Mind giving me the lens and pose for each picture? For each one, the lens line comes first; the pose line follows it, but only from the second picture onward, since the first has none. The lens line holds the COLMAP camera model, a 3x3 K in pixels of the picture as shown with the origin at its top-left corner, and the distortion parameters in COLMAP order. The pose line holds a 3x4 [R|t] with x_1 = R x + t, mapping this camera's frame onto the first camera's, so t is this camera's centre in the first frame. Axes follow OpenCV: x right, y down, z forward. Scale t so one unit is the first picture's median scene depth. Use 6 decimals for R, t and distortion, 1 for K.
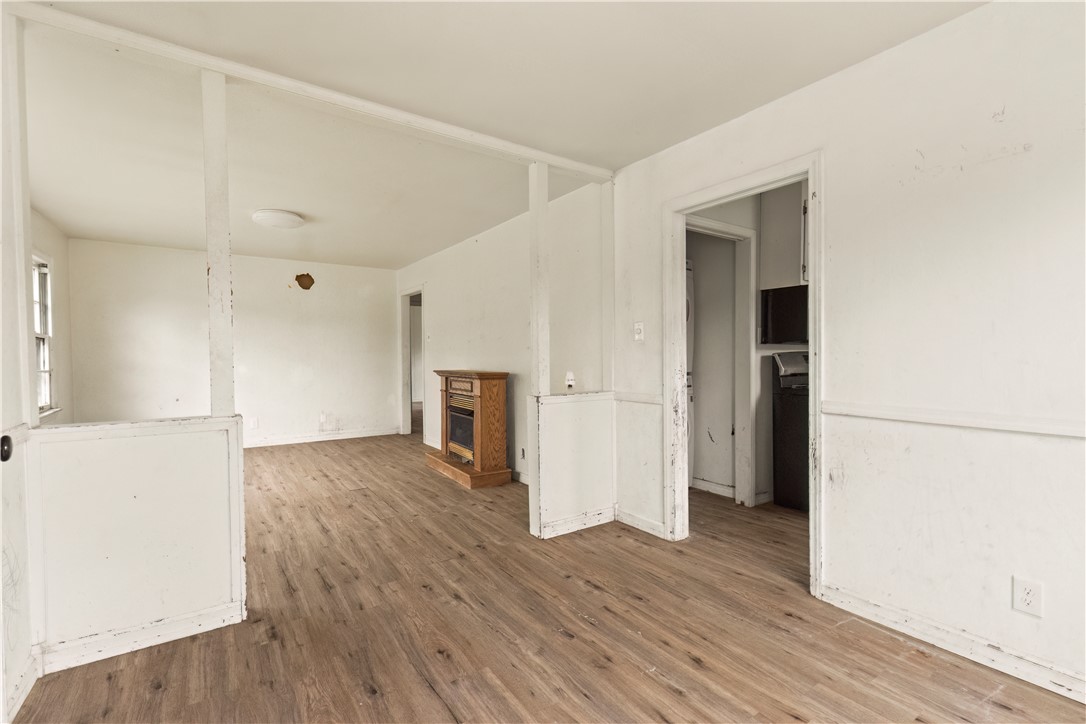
lens RADIAL K [[490.2, 0, 546.8], [0, 490.2, 368.6], [0, 0, 1]] dist [0.001007, 0.000103]
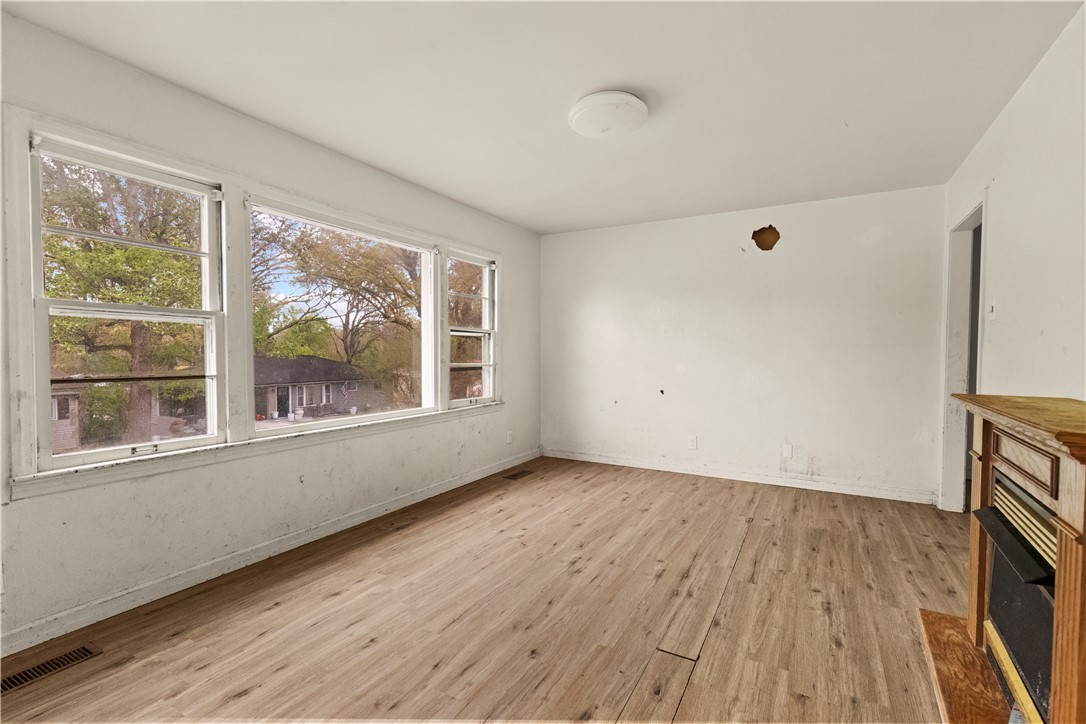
lens RADIAL K [[490.2, 0, 546.8], [0, 490.2, 368.6], [0, 0, 1]] dist [0.001007, 0.000103]
pose [[0.448129, 0.034838, -0.893290, -0.048302], [-0.030315, 0.999258, 0.023763, -0.015613], [0.893455, 0.016432, 0.448853, 0.638720]]
